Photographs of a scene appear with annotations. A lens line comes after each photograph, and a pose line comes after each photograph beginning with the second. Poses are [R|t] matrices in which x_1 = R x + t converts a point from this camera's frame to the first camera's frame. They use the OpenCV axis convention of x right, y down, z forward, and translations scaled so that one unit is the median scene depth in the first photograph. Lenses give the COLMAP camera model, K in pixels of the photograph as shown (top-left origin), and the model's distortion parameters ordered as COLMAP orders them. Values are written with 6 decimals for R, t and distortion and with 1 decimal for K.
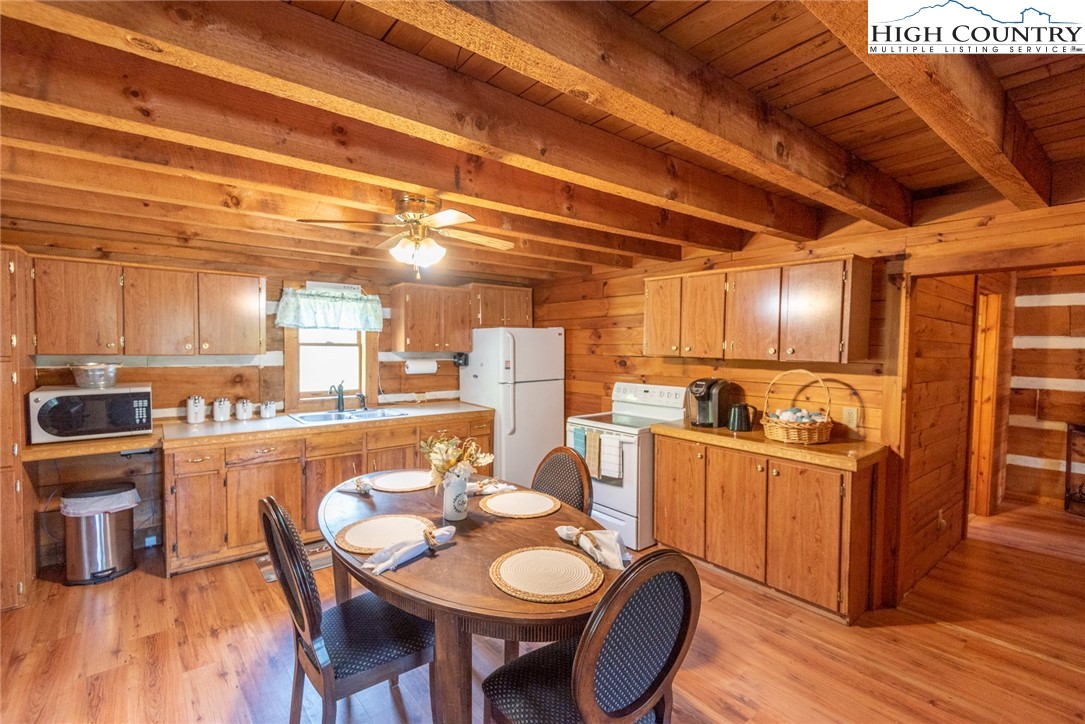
lens RADIAL K [[500.9, 0, 542.1], [0, 500.9, 363.5], [0, 0, 1]] dist [-0.001587, -0.028591]
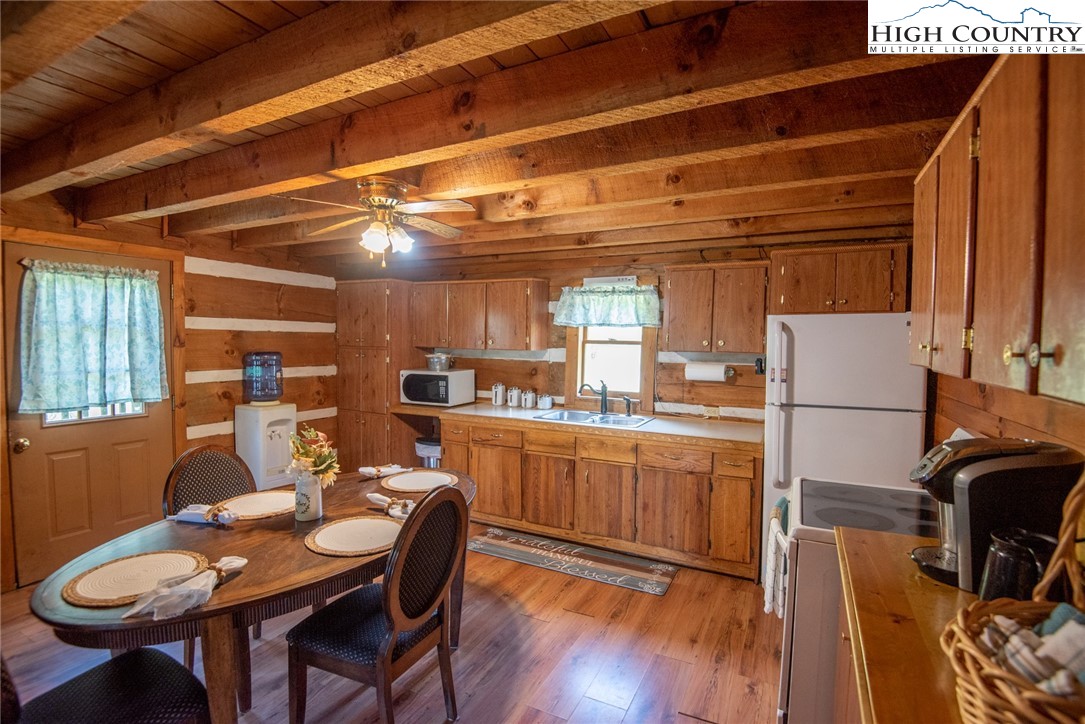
lens RADIAL K [[521.2, 0, 542.5], [0, 521.2, 362.0], [0, 0, 1]] dist [-0.000779, -0.026999]
pose [[0.361000, 0.032785, -0.931989, 0.488491], [-0.047673, 0.998724, 0.016667, -0.011904], [0.931347, 0.038414, 0.362102, 0.571890]]
